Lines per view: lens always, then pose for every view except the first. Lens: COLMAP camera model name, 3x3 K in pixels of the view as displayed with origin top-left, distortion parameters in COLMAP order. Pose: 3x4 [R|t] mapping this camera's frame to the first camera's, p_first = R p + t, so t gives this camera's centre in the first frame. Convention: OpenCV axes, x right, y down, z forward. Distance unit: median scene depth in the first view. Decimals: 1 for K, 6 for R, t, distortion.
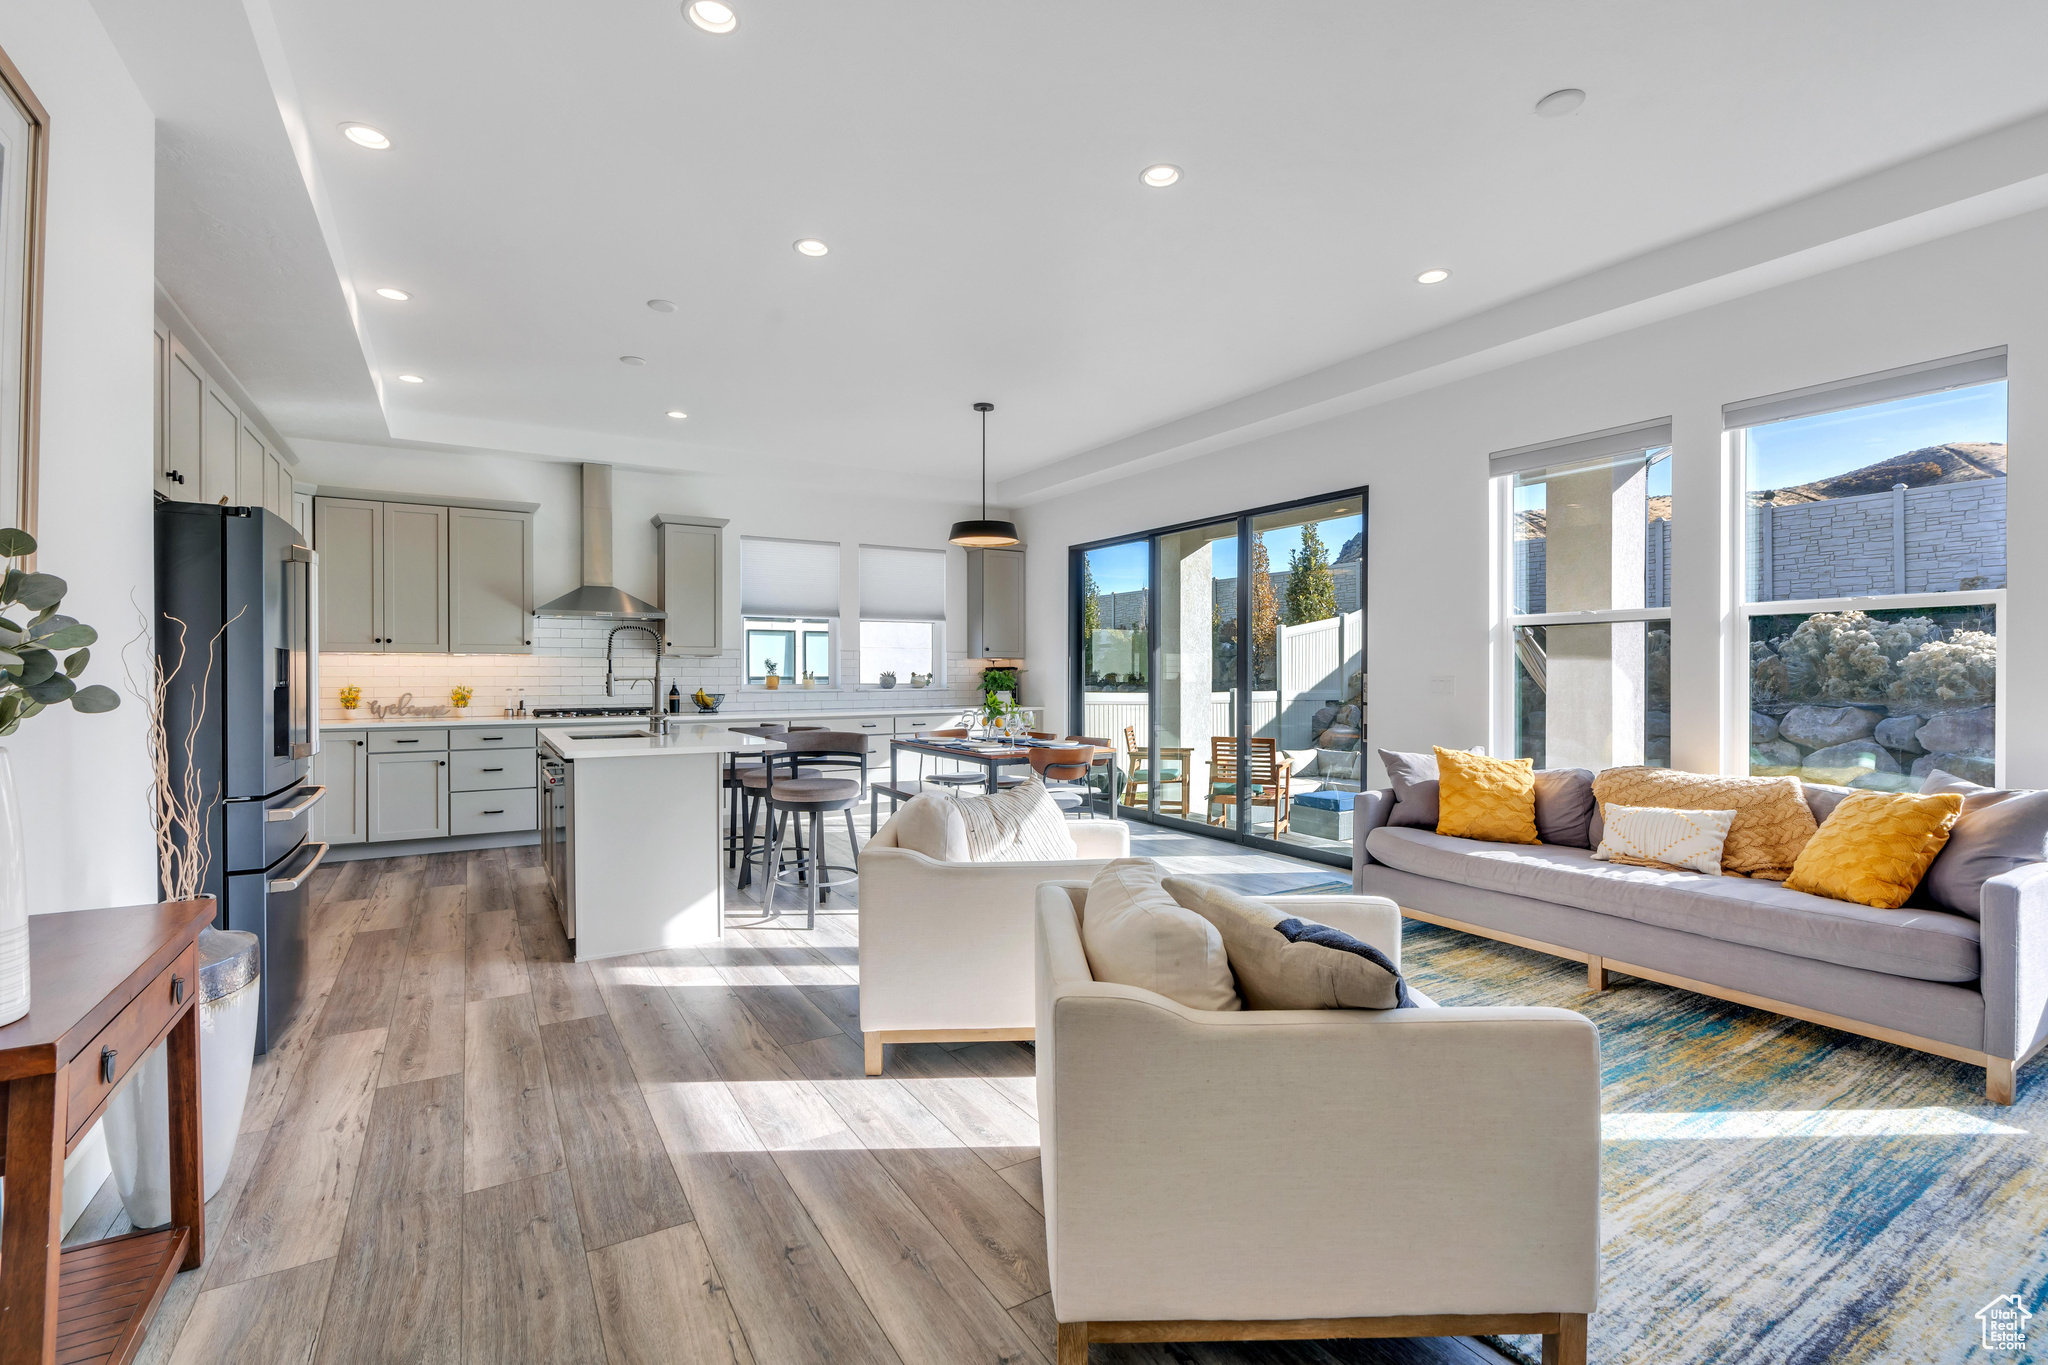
lens RADIAL K [[921.0, 0, 1025.3], [0, 921.0, 691.0], [0, 0, 1]] dist [-0.007870, 0.001132]
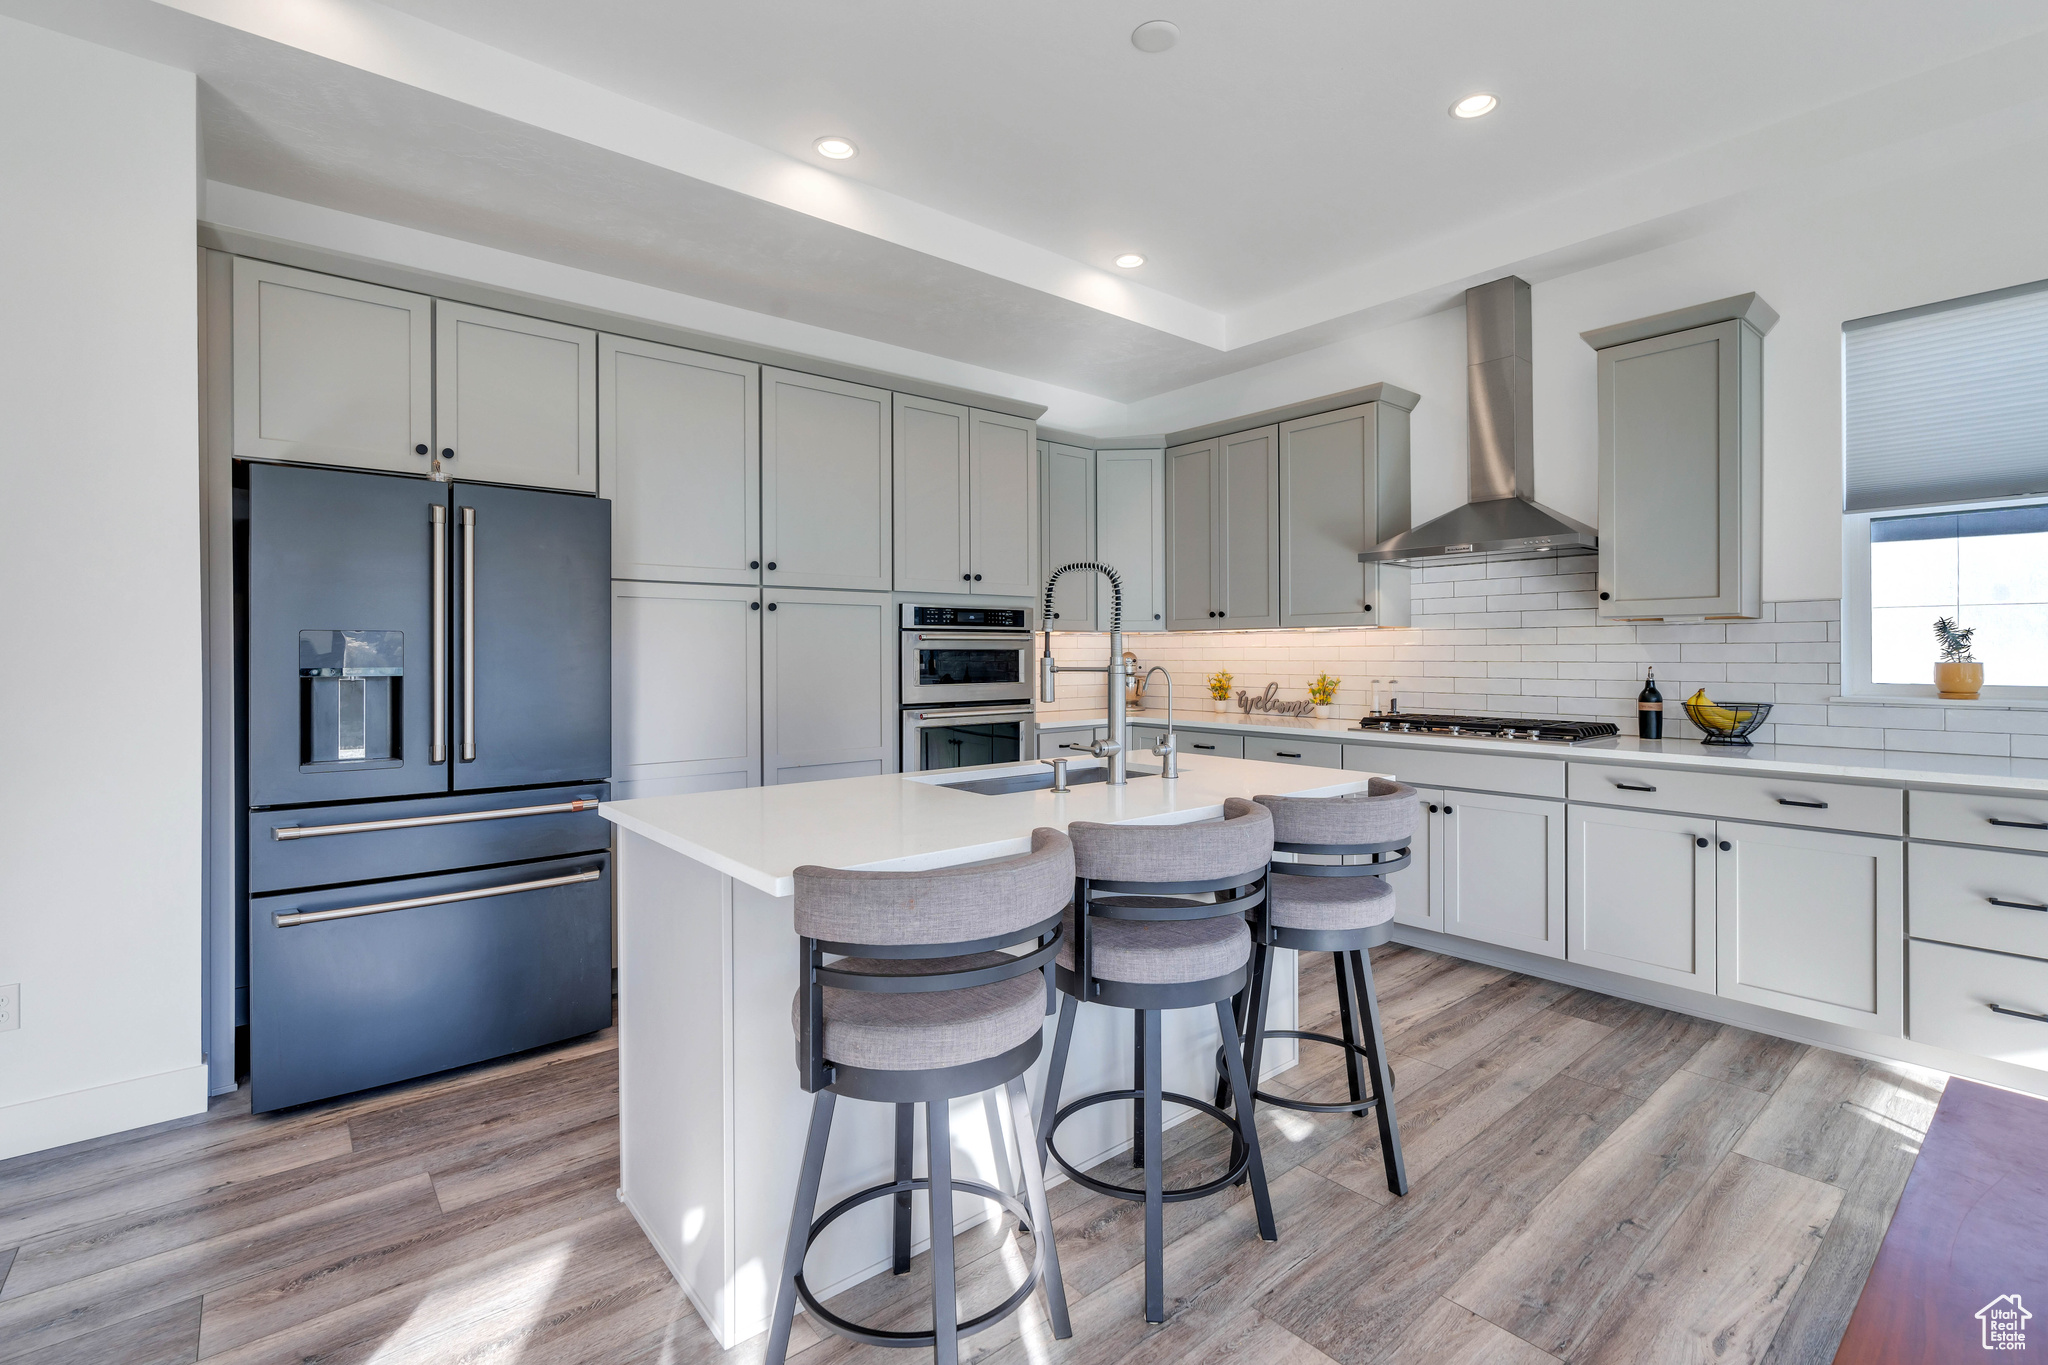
lens RADIAL K [[921.0, 0, 1034.6], [0, 921.0, 660.0], [0, 0, 1]] dist [-0.007870, 0.001132]
pose [[0.156959, 0.005243, -0.987591, 0.038864], [-0.018328, 0.999829, 0.002396, -0.012280], [0.987435, 0.017724, 0.157029, 0.596457]]
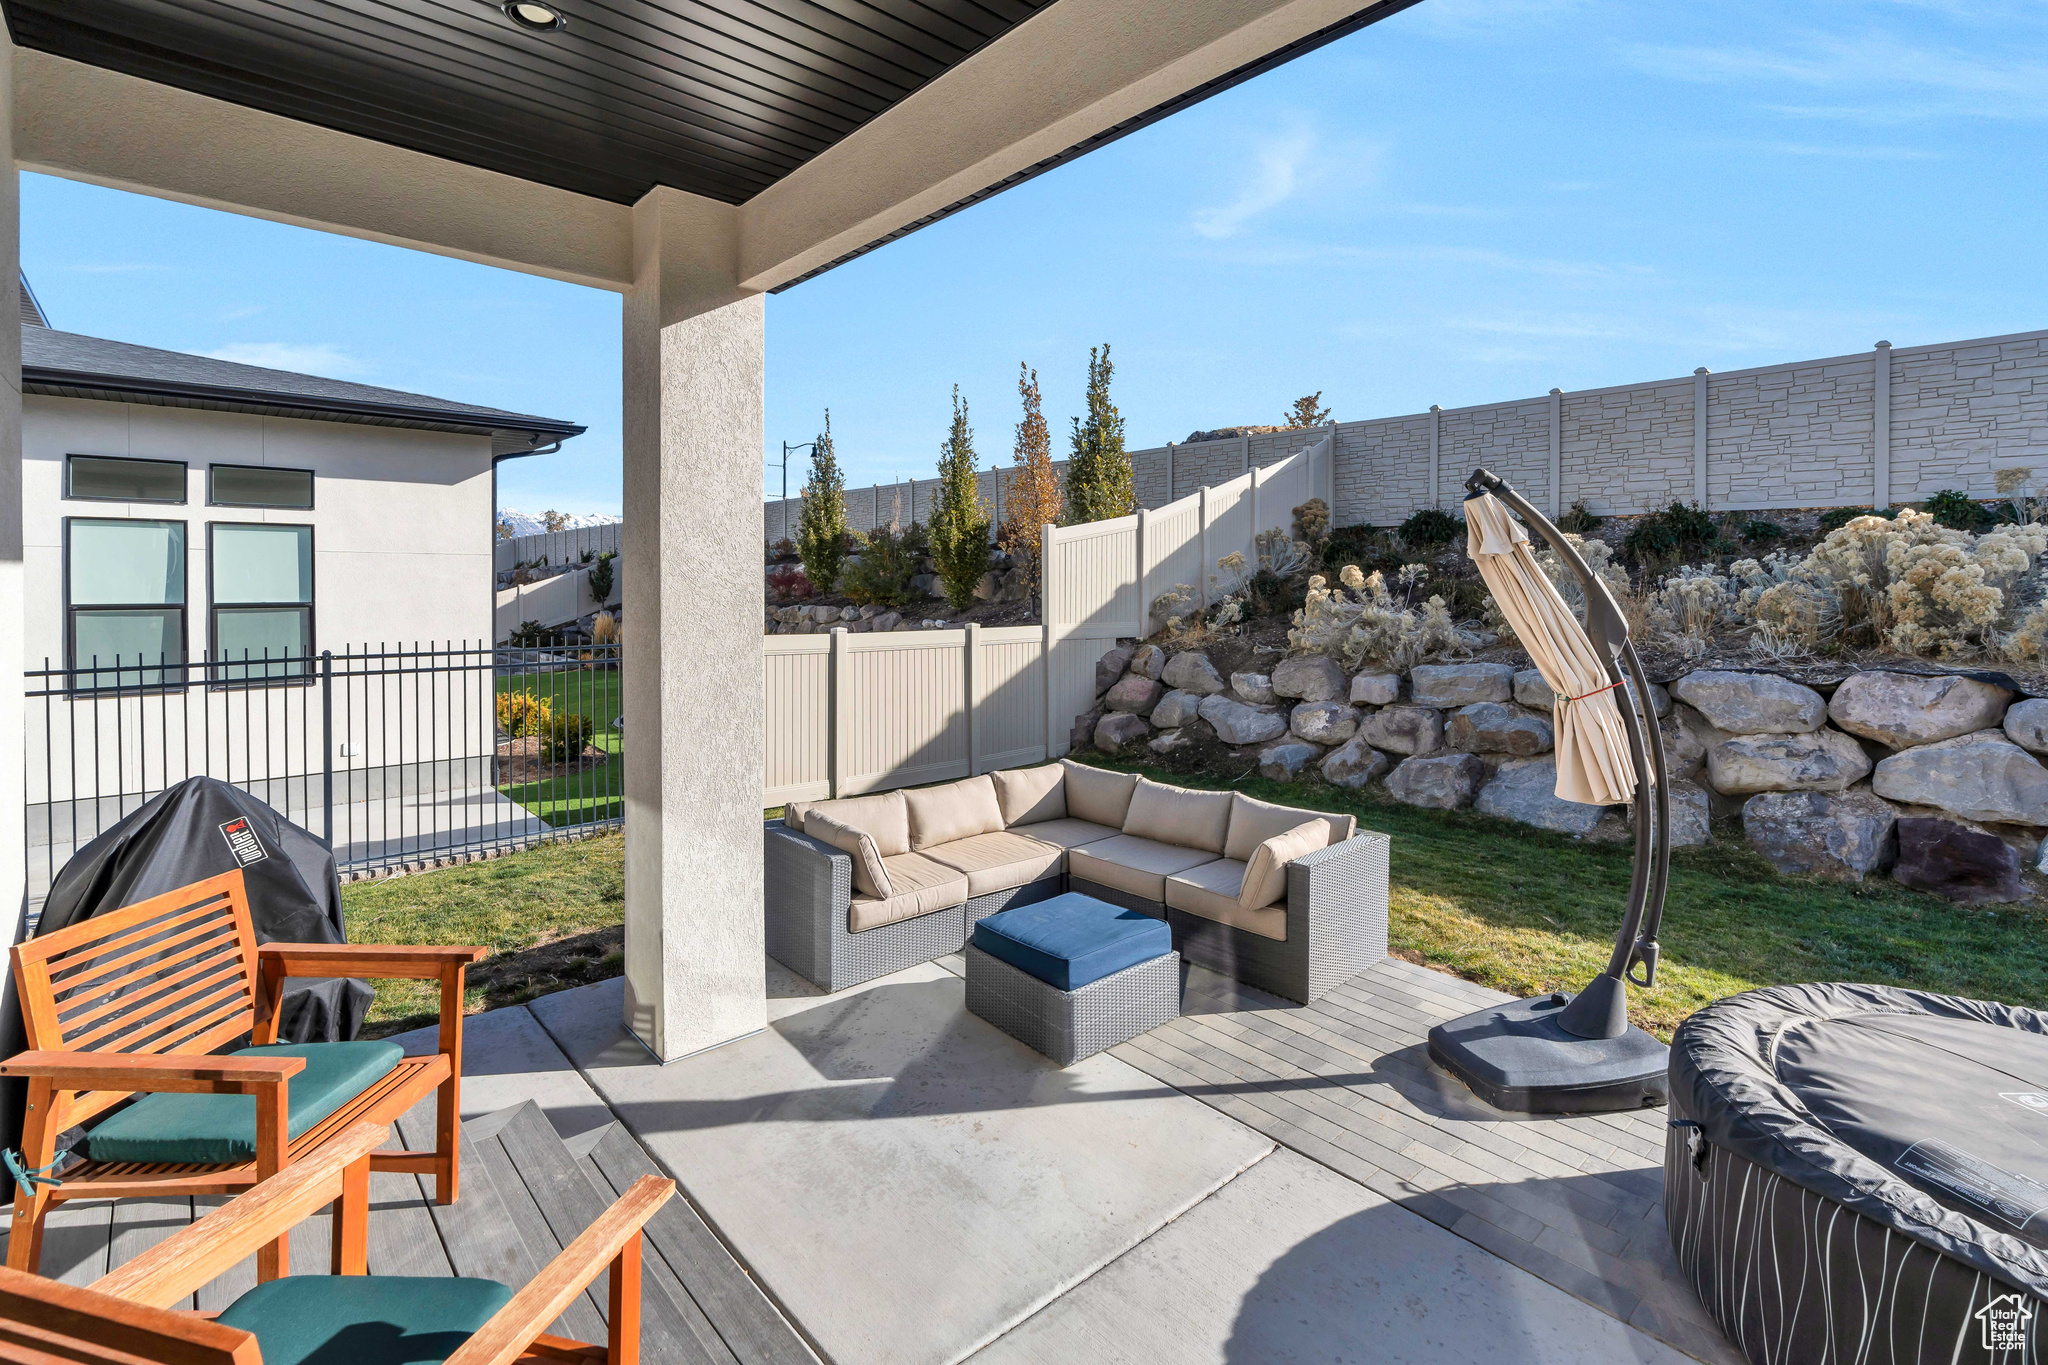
lens RADIAL K [[940.0, 0, 1028.2], [0, 940.0, 600.9], [0, 0, 1]] dist [-0.008461, 0.003642]
pose [[0.983006, 0.002787, 0.183555, 0.325573], [-0.003531, 0.999987, 0.003727, -0.046081], [-0.183542, -0.004312, 0.983002, 0.798059]]
